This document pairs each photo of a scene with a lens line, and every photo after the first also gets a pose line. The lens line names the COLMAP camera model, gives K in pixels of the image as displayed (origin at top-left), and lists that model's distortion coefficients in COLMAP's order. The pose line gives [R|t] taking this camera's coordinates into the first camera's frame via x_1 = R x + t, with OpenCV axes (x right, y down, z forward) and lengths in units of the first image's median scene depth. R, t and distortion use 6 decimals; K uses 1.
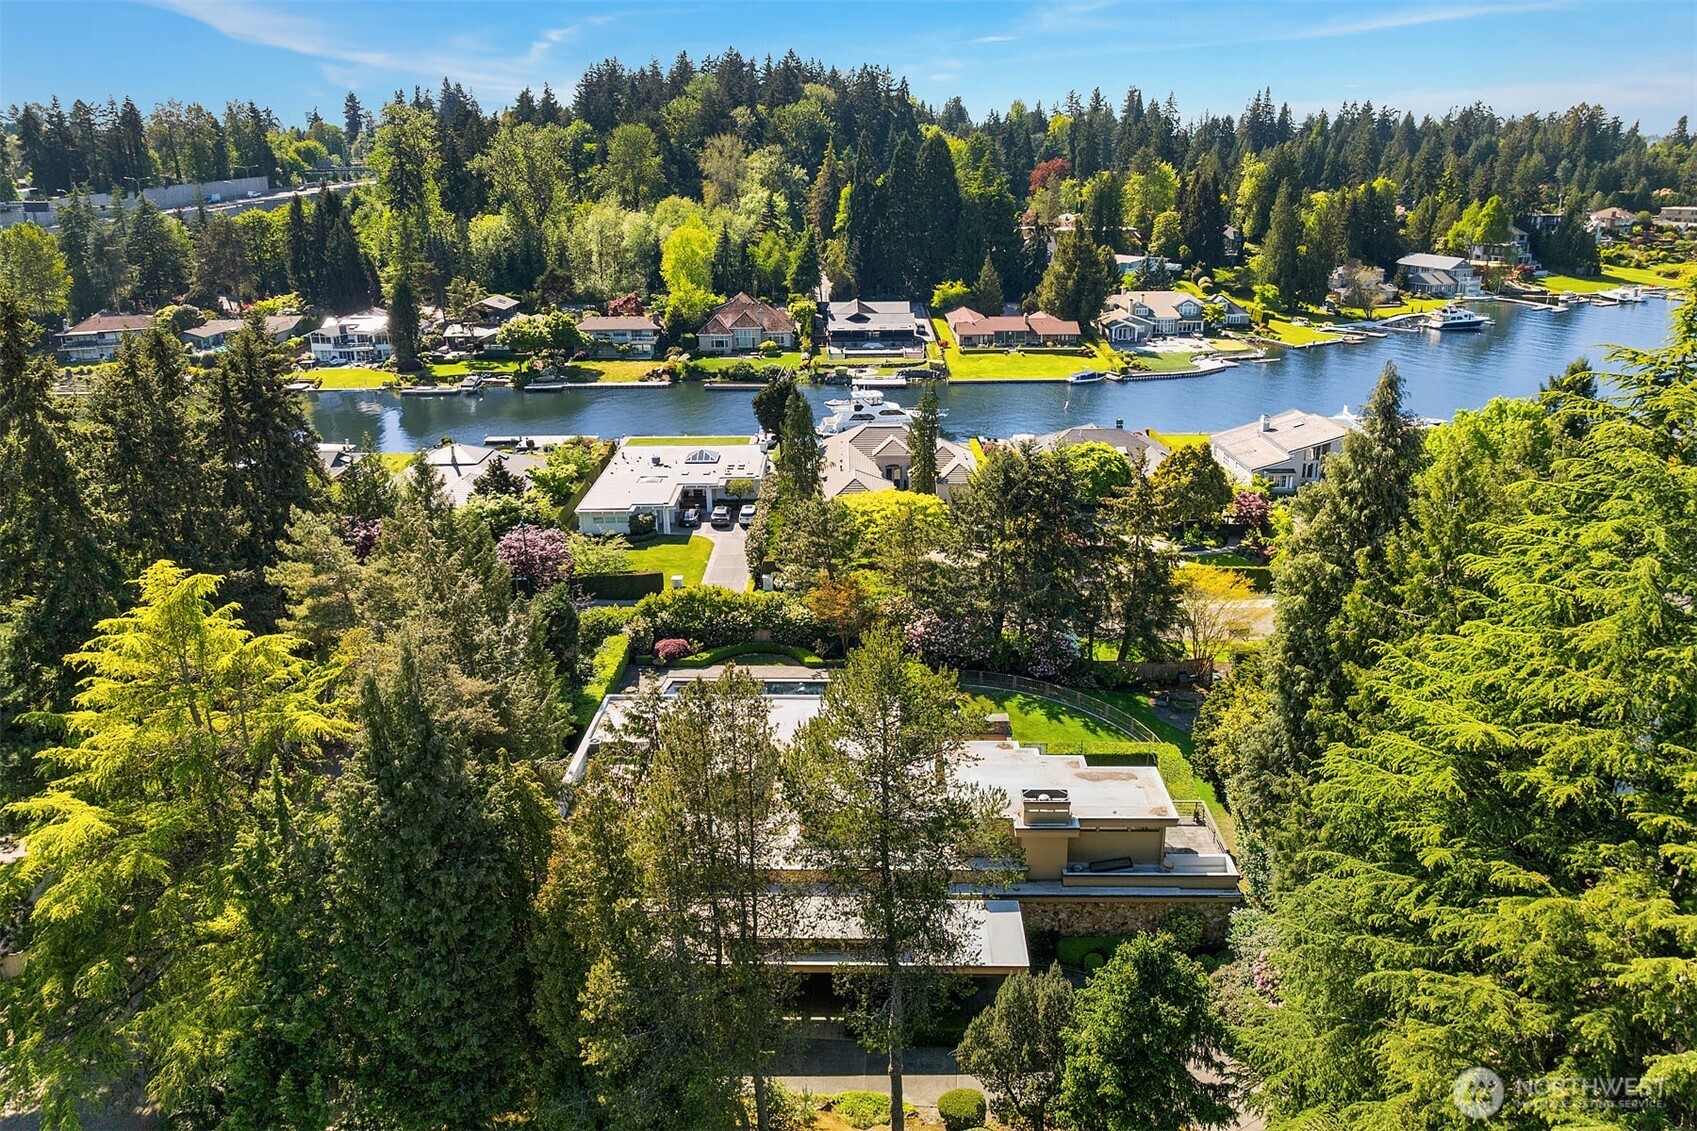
lens RADIAL K [[1190.9, 0, 917.7], [0, 1190.9, 565.7], [0, 0, 1]] dist [-0.037677, 0.009158]
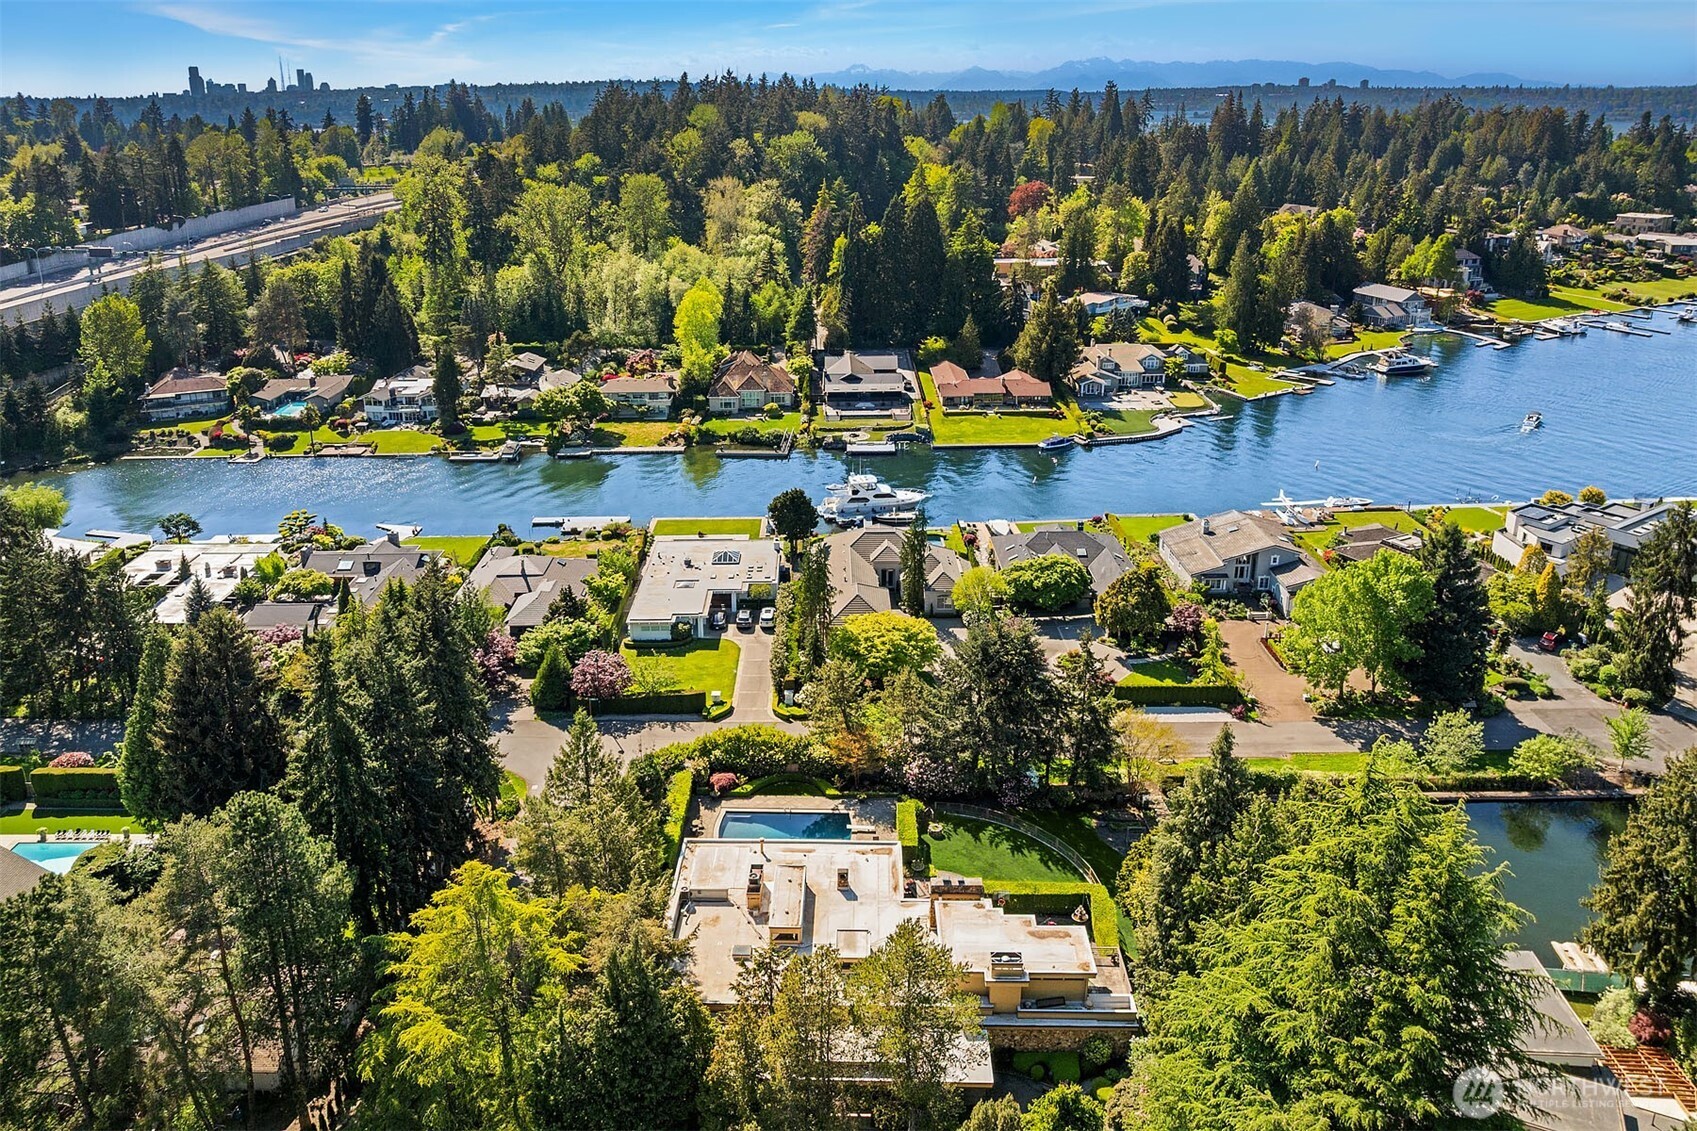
lens RADIAL K [[1195.9, 0, 892.5], [0, 1195.9, 504.6], [0, 0, 1]] dist [-0.035079, 0.006351]
pose [[0.999894, 0.014519, -0.000515, -0.010254], [-0.014521, 0.999882, -0.004938, -0.089785], [0.000443, 0.004945, 0.999988, -0.119389]]
